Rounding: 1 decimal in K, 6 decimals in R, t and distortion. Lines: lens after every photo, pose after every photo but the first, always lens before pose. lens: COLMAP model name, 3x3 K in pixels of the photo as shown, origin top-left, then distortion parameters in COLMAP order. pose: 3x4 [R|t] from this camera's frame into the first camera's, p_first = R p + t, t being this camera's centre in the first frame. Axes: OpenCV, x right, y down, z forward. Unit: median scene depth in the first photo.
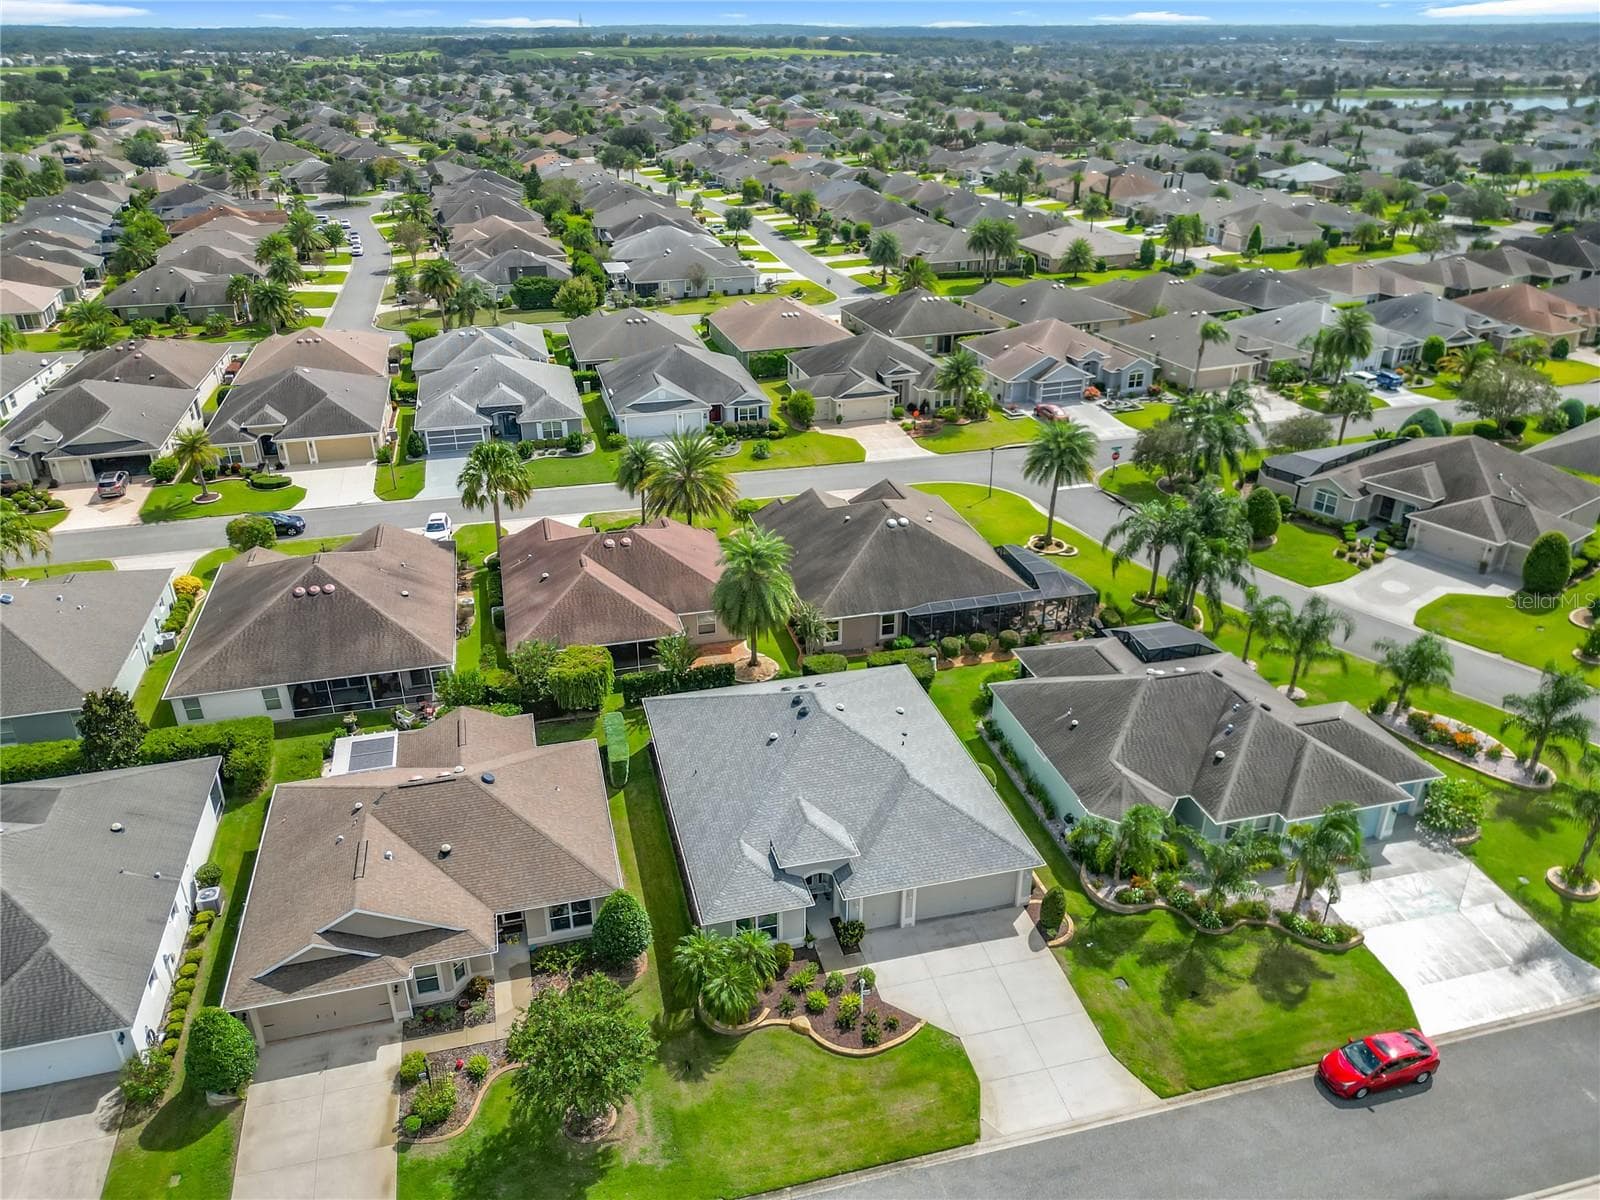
lens RADIAL K [[1164.7, 0, 796.4], [0, 1164.7, 583.2], [0, 0, 1]] dist [0.039735, -0.058475]
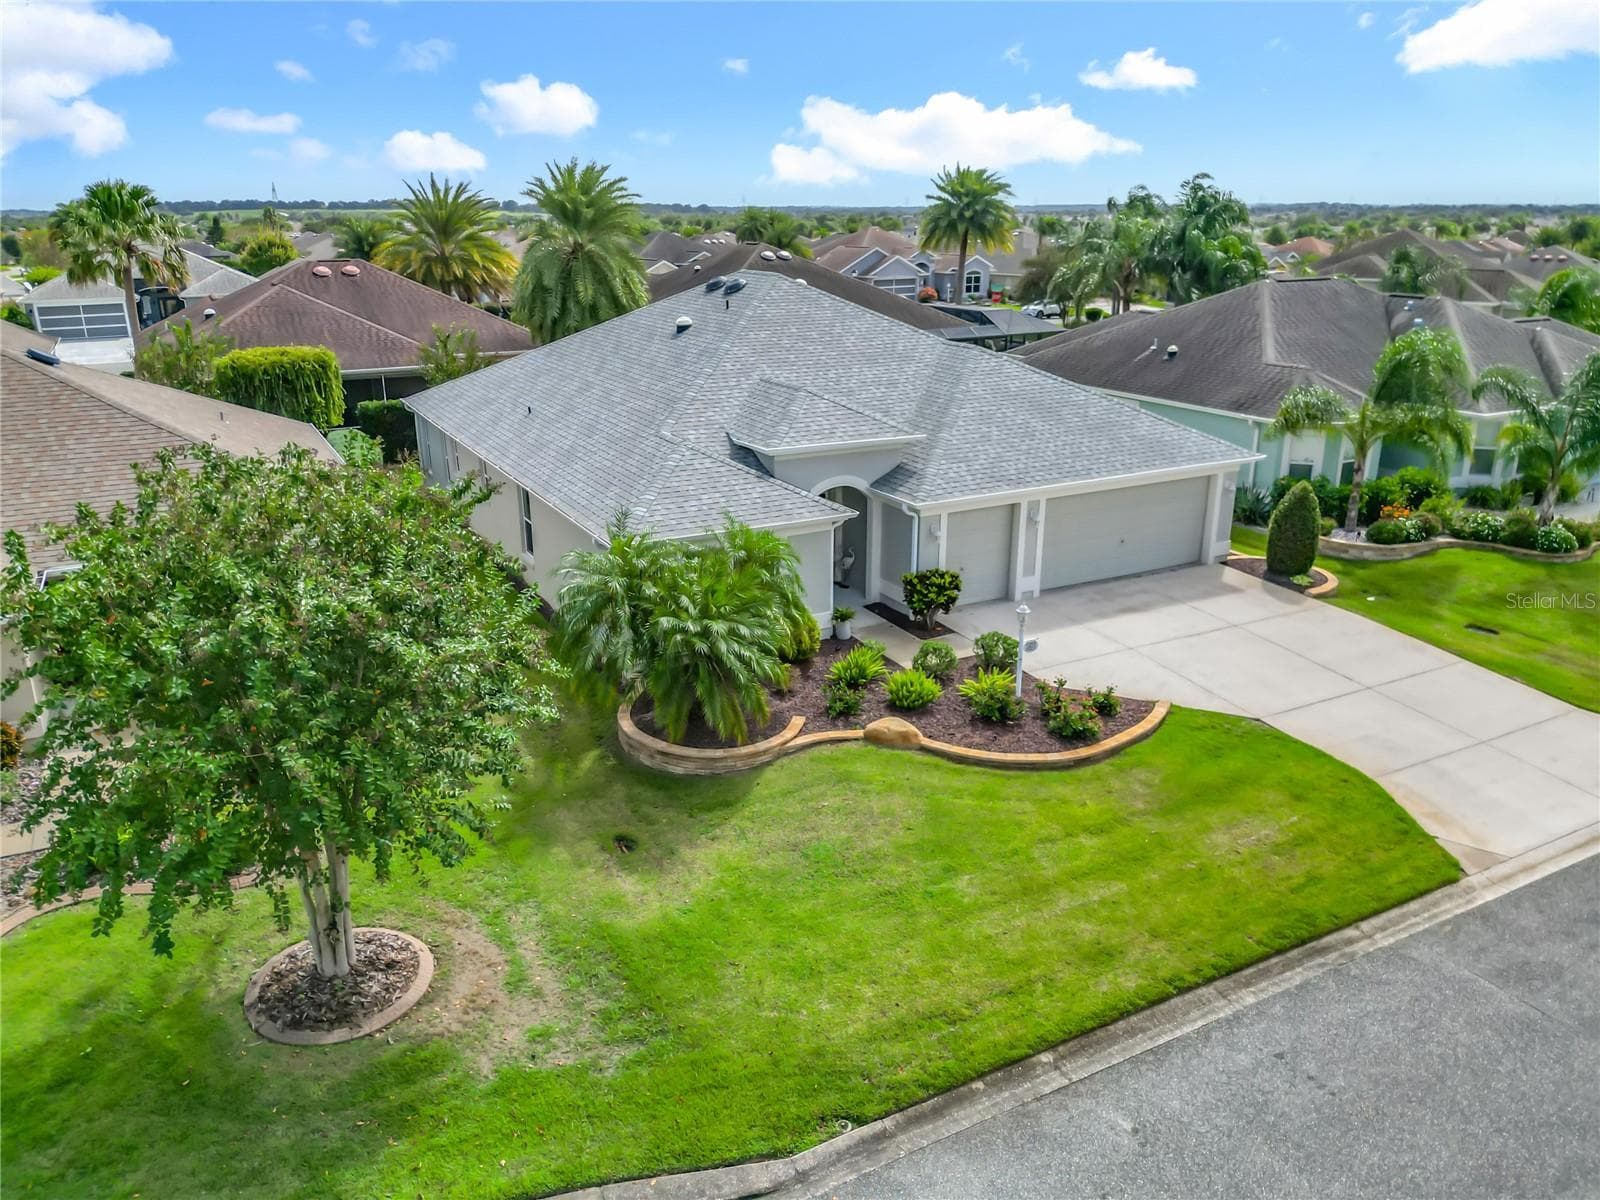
lens RADIAL K [[1164.7, 0, 792.8], [0, 1164.7, 613.3], [0, 0, 1]] dist [0.039735, -0.058475]
pose [[0.973267, -0.081411, 0.214765, -0.078031], [0.105323, 0.989158, -0.102337, 0.263793], [-0.204105, 0.122220, 0.971290, 0.435201]]
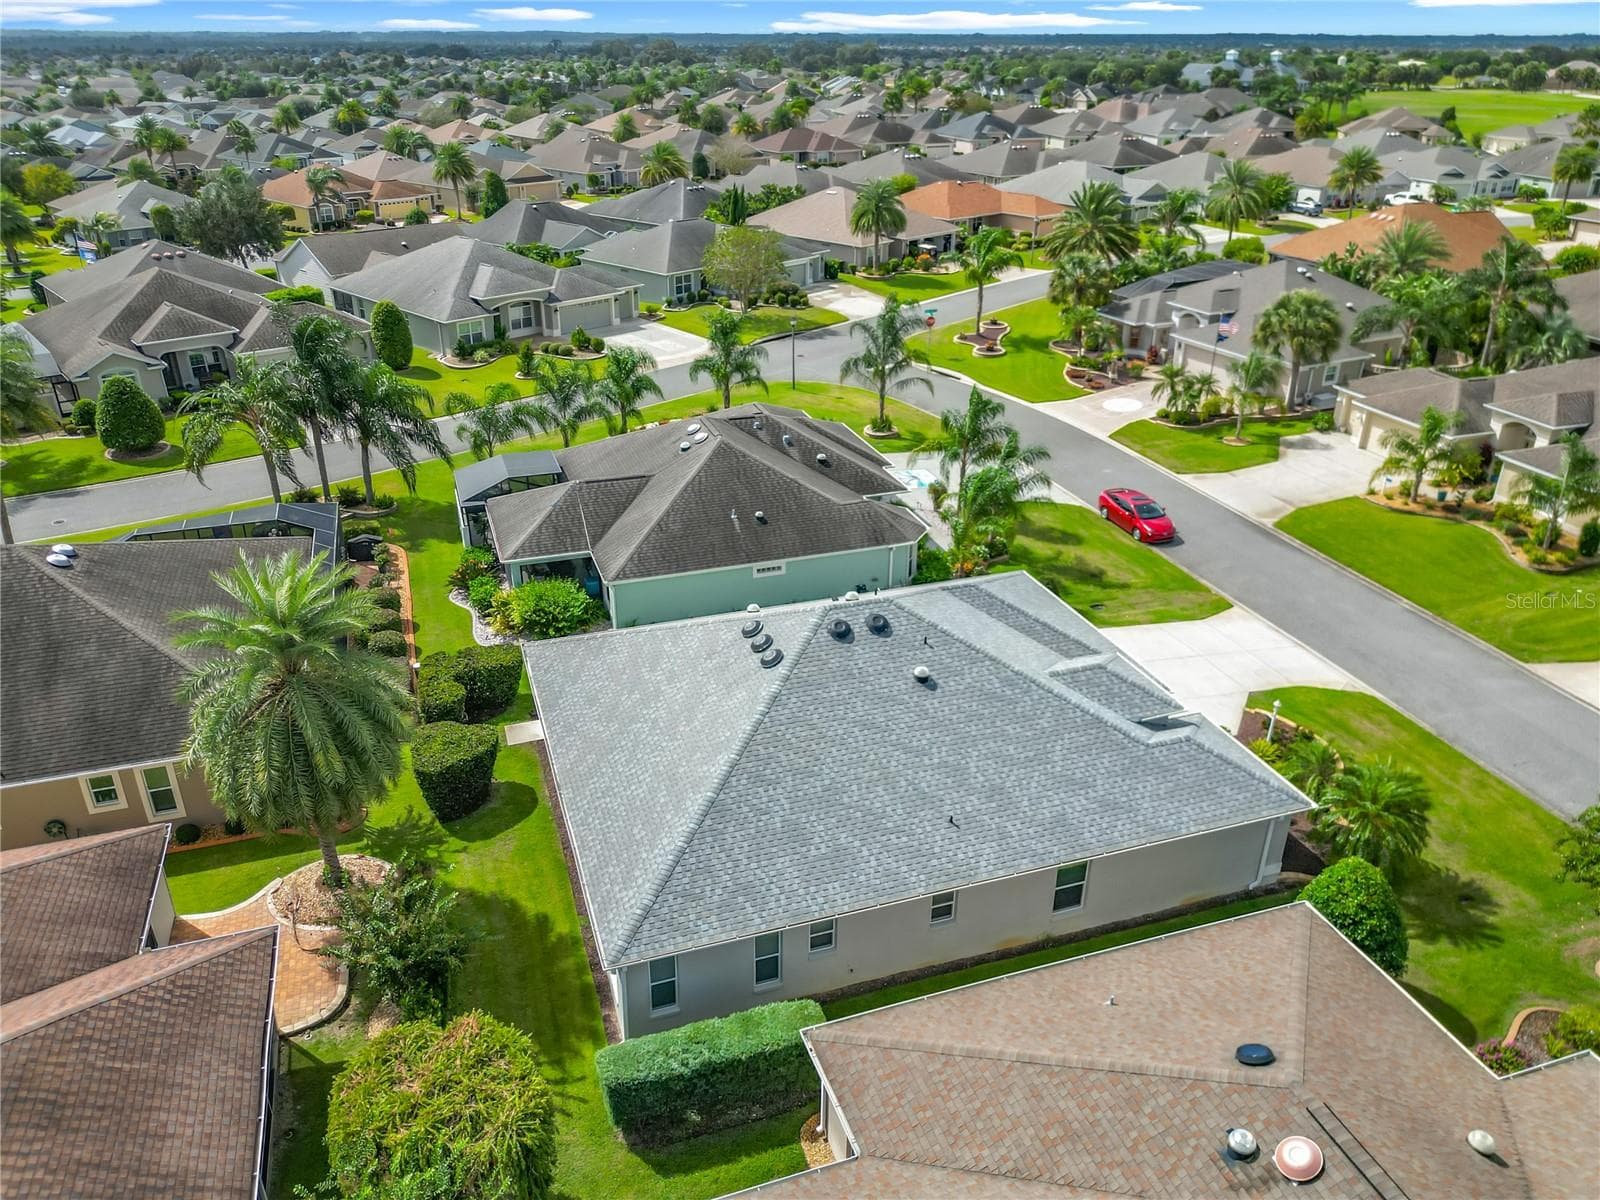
lens RADIAL K [[1147.0, 0, 794.8], [0, 1147.0, 602.1], [0, 0, 1]] dist [0.033109, -0.036461]
pose [[-0.069330, -0.440020, 0.895308, -0.410350], [0.427802, 0.797643, 0.425148, -0.127582], [-0.901210, 0.412490, 0.132941, 0.817214]]
